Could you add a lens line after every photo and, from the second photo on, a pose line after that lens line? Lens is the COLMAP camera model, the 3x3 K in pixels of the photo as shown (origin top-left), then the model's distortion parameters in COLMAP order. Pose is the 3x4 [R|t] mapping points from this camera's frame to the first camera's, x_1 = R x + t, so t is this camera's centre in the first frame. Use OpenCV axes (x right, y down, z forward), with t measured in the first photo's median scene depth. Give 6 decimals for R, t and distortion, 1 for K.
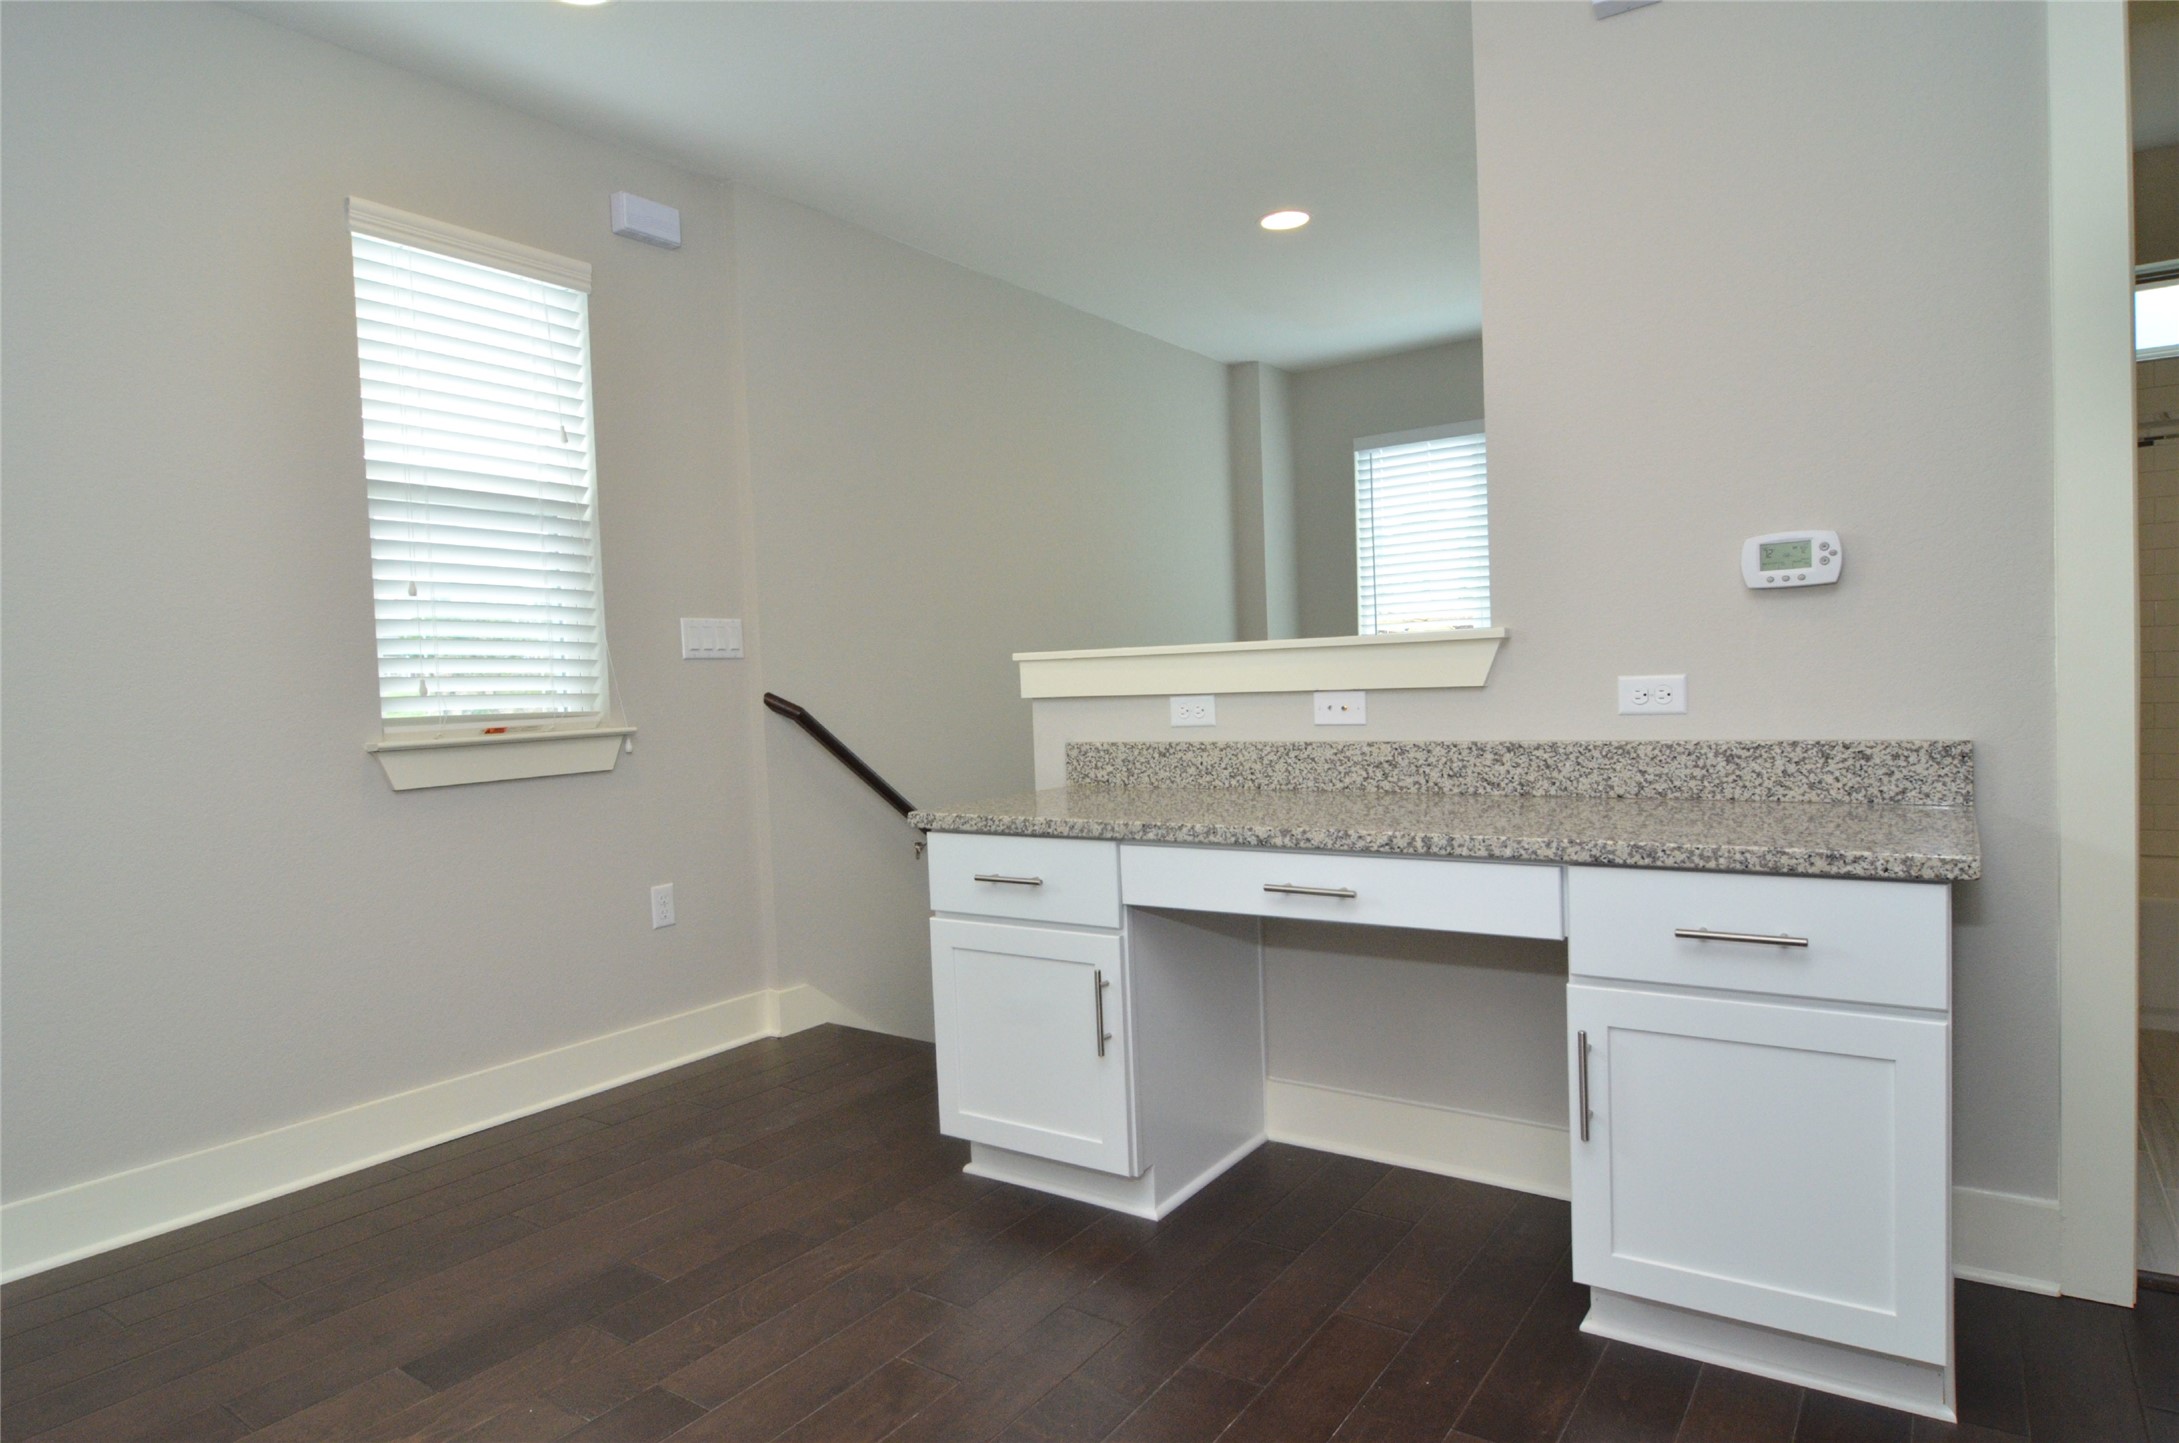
lens RADIAL K [[1238.7, 0, 1086.4], [0, 1238.7, 733.6], [0, 0, 1]] dist [0.002577, -0.018045]
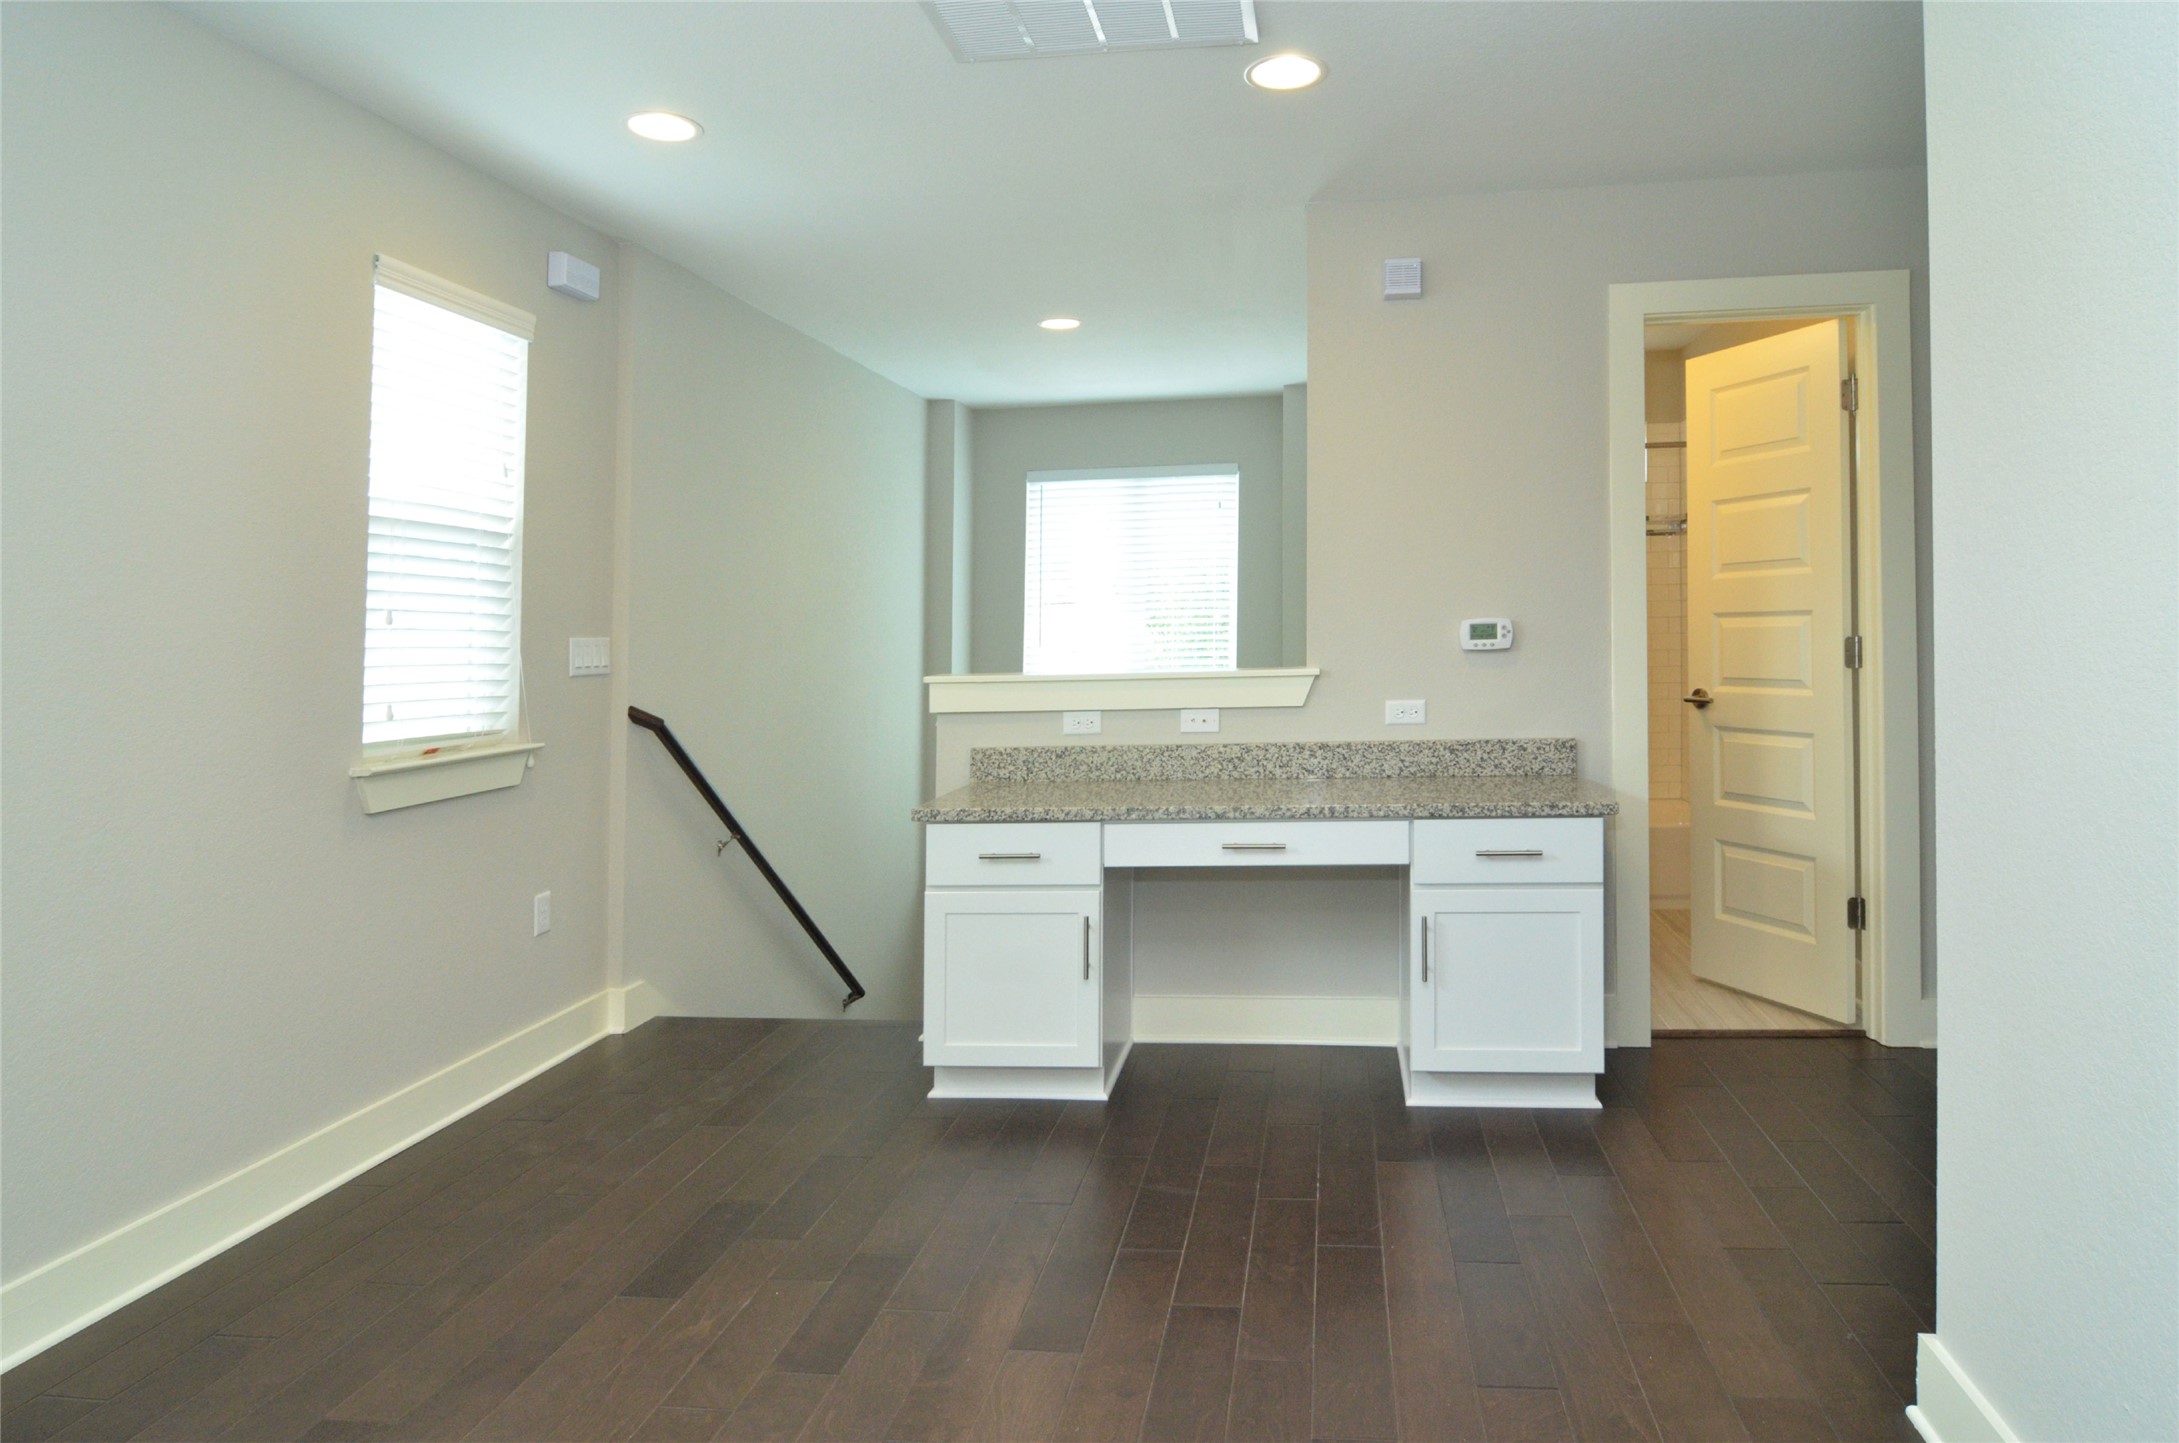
lens RADIAL K [[1286.0, 0, 1200.5], [0, 1286.0, 654.1], [0, 0, 1]] dist [0.001397, -0.000165]
pose [[0.878583, 0.008451, 0.477514, -0.555716], [0.013123, 0.999039, -0.041825, -0.038965], [-0.477409, 0.043014, 0.877628, -0.327396]]
